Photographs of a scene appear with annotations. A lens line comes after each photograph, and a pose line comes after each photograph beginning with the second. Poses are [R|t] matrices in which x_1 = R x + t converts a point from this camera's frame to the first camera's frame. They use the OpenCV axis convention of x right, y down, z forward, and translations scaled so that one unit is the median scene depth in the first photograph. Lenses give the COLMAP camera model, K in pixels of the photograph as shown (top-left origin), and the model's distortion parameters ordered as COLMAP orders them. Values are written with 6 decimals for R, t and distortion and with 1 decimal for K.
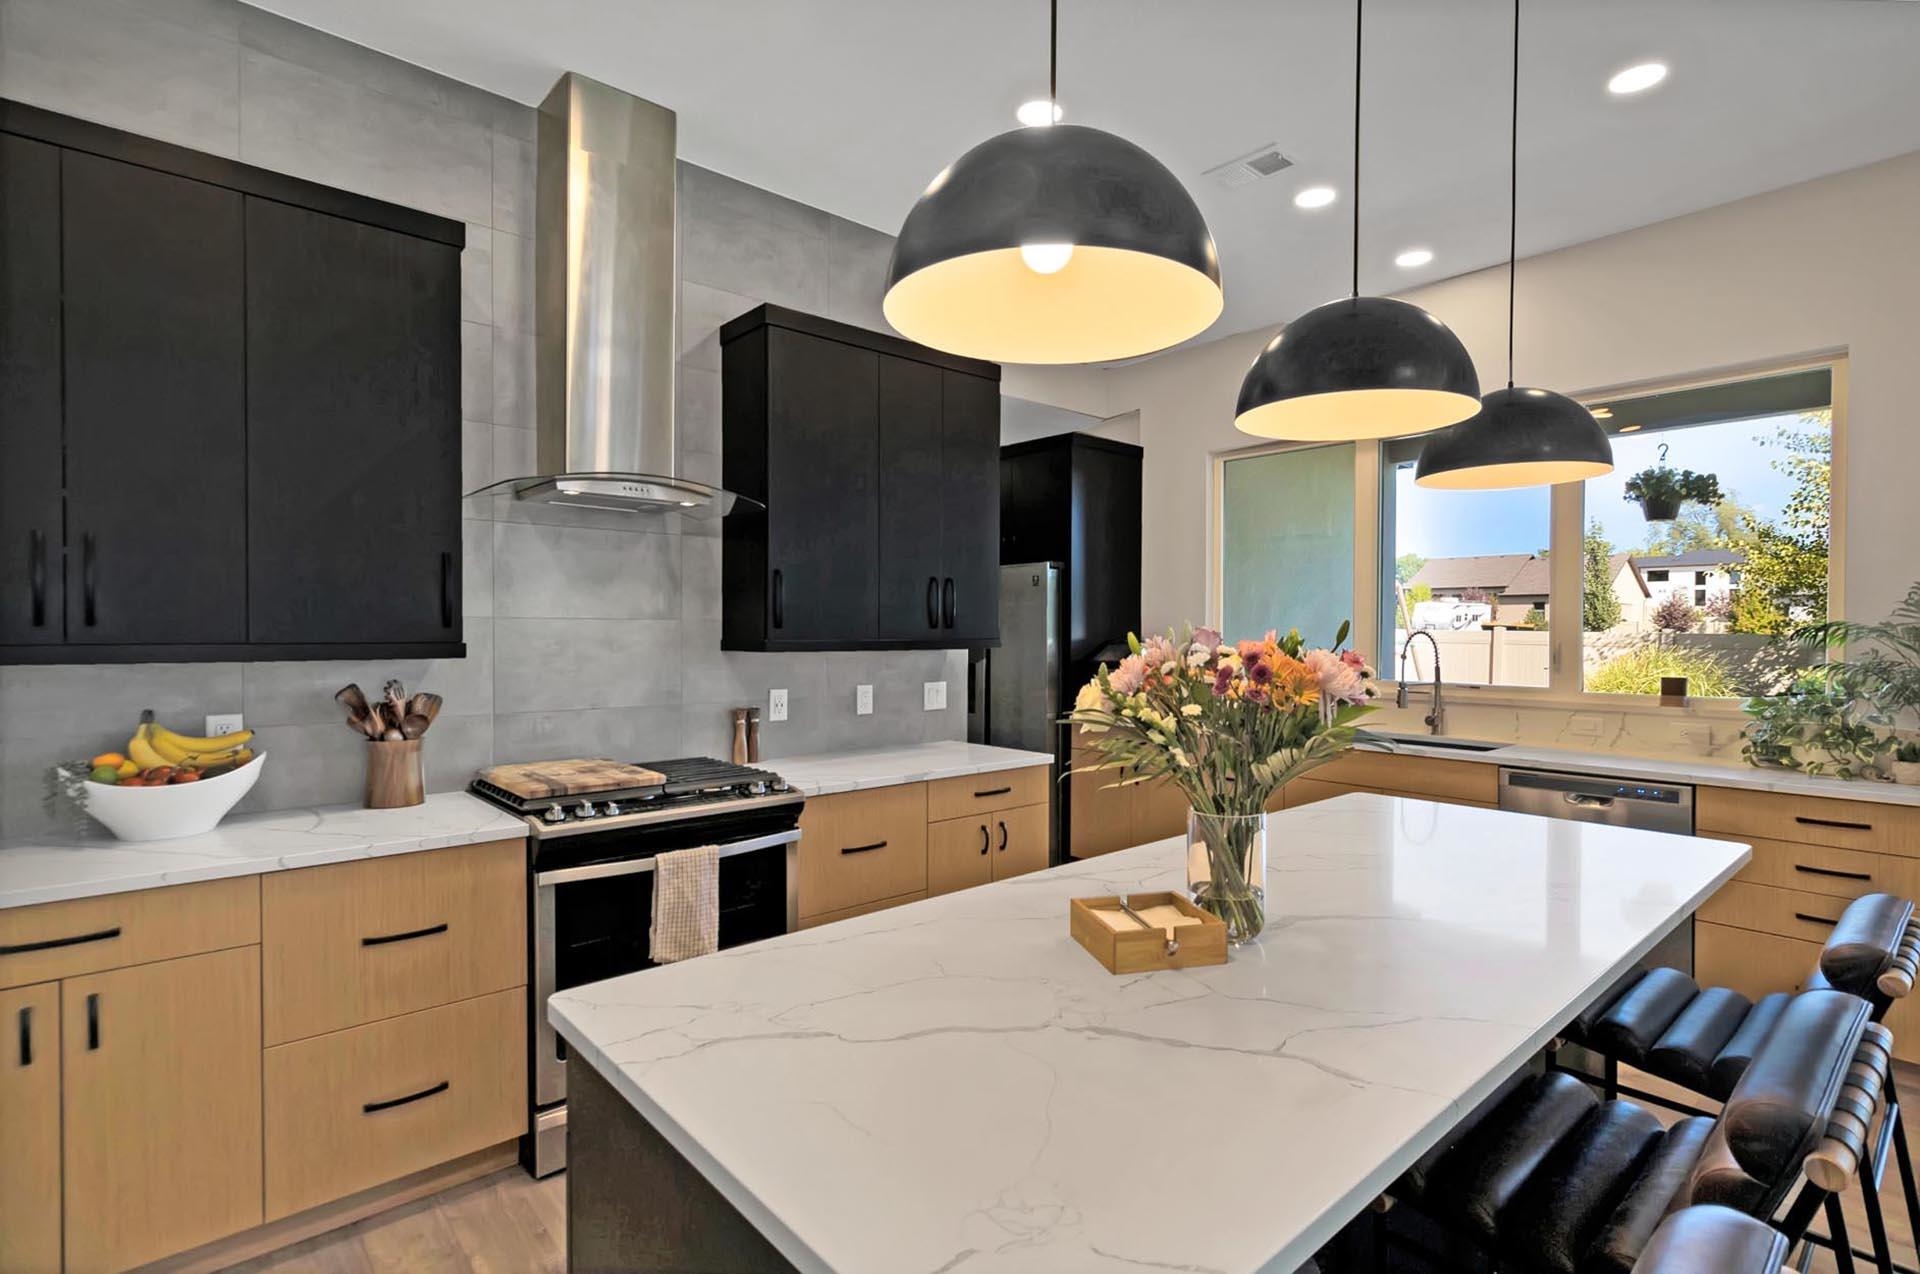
lens RADIAL K [[923.7, 0, 988.2], [0, 923.7, 643.8], [0, 0, 1]] dist [0.003906, -0.000358]
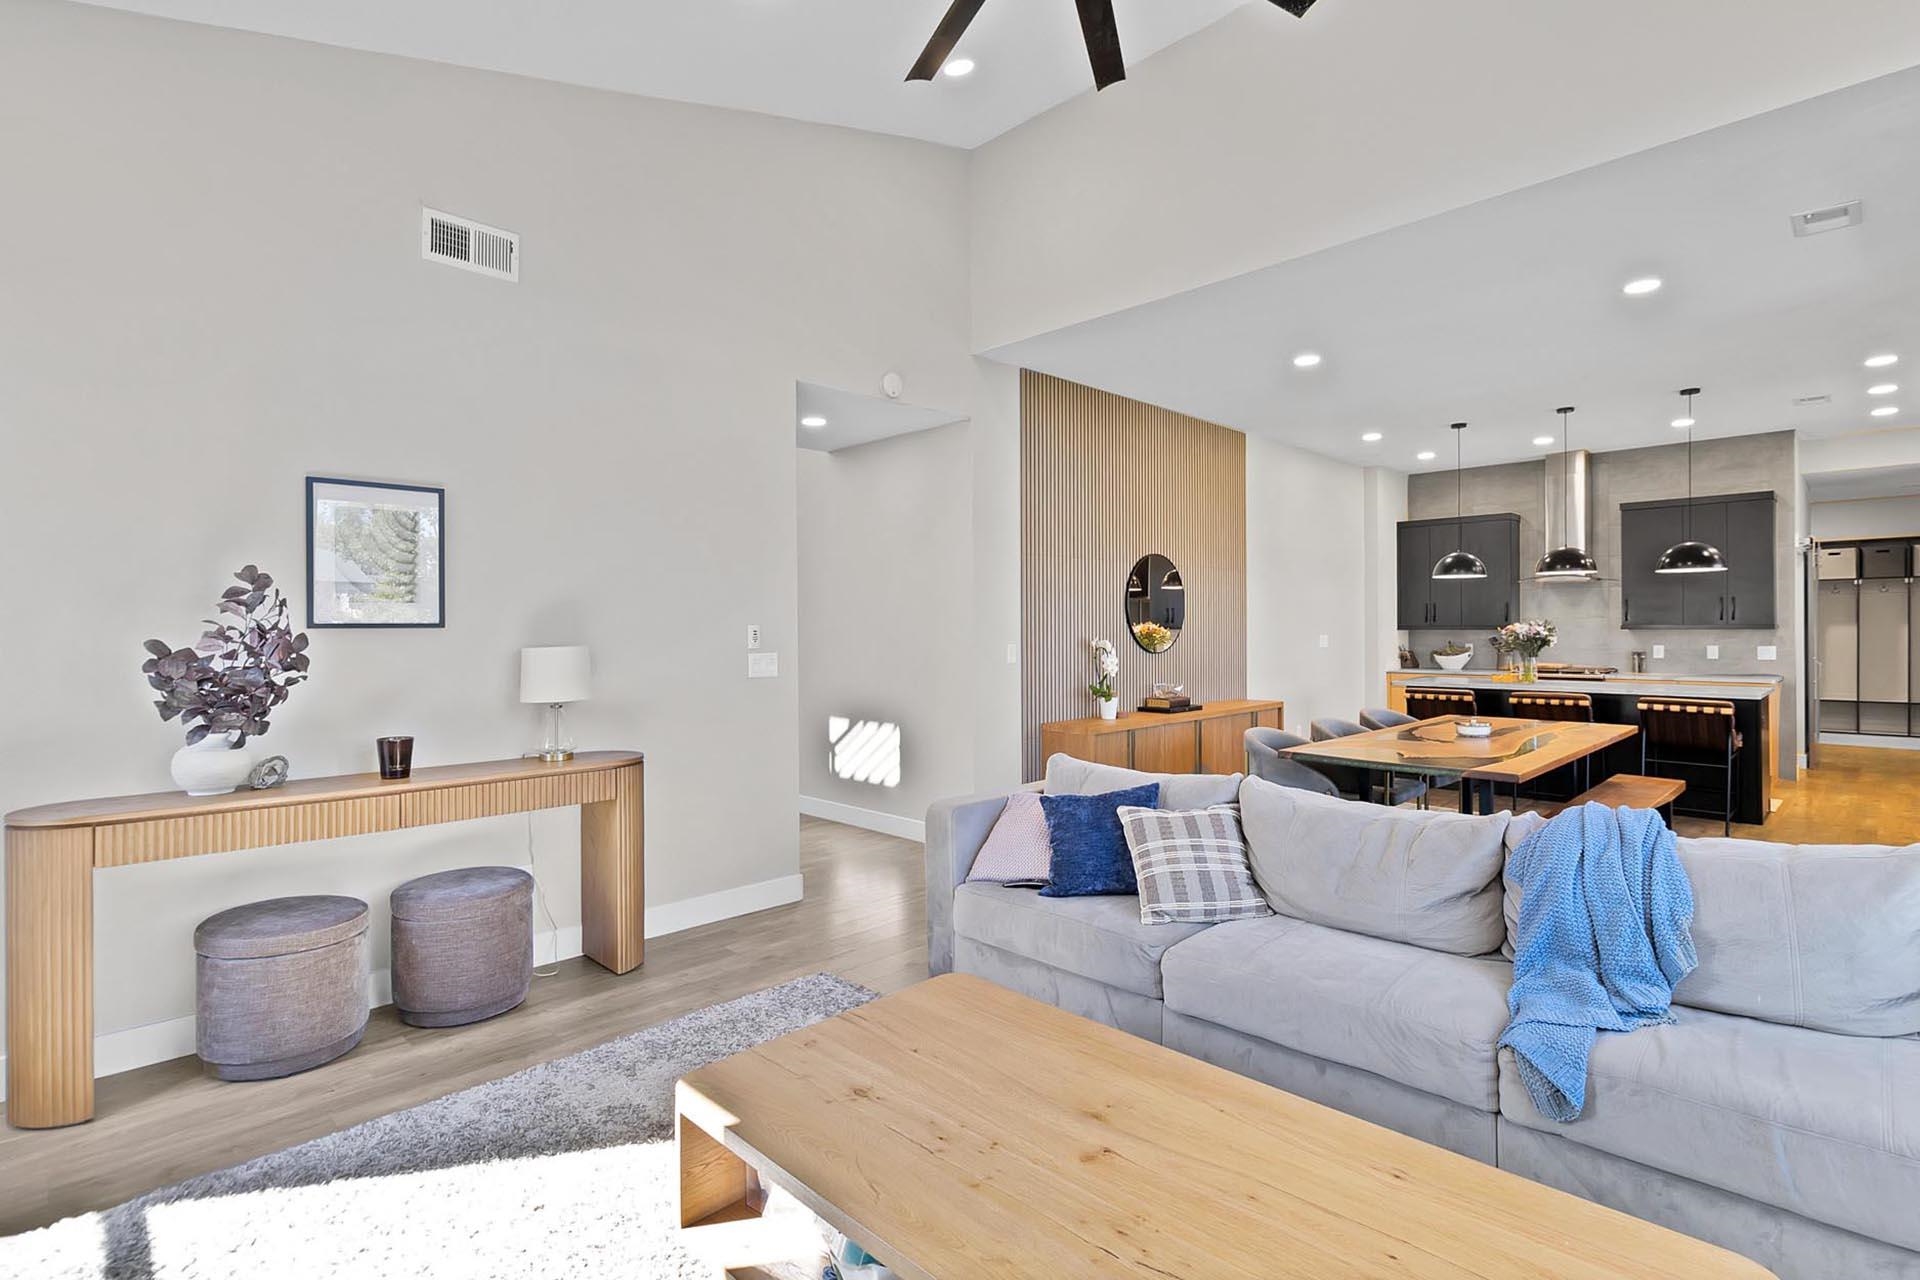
lens RADIAL K [[923.7, 0, 973.6], [0, 923.7, 625.0], [0, 0, 1]] dist [0.003906, -0.000358]
pose [[0.046941, -0.006339, -0.998878, 2.393451], [-0.008944, 0.999937, -0.006766, 0.031376], [0.998858, 0.009252, 0.046882, -1.042479]]
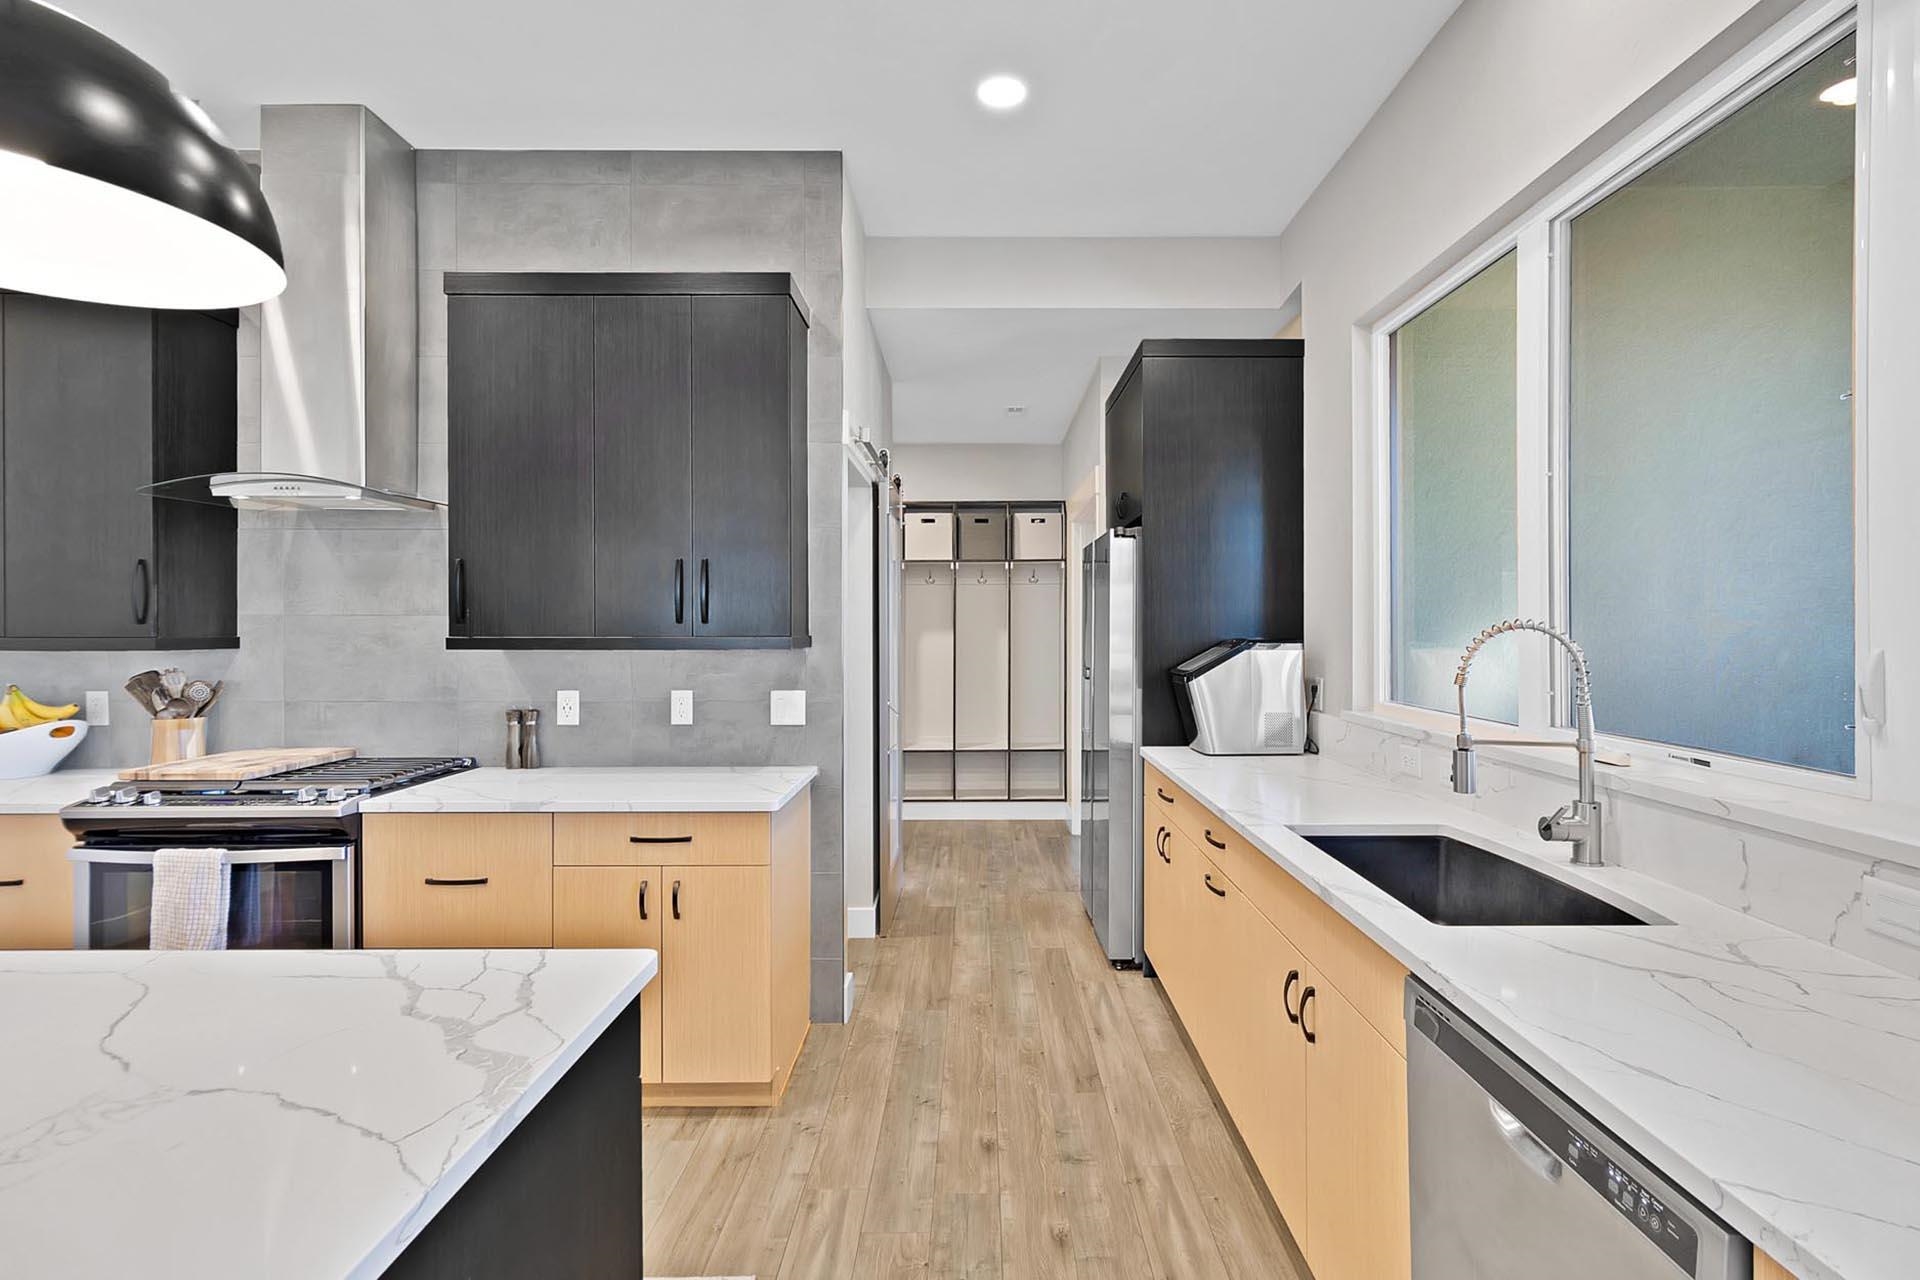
lens RADIAL K [[923.7, 0, 977.7], [0, 923.7, 628.6], [0, 0, 1]] dist [0.003906, -0.000358]
pose [[0.741019, -0.000380, -0.671484, 0.764198], [-0.007271, 0.999937, -0.008589, -0.007763], [0.671444, 0.011248, 0.740970, 0.664133]]
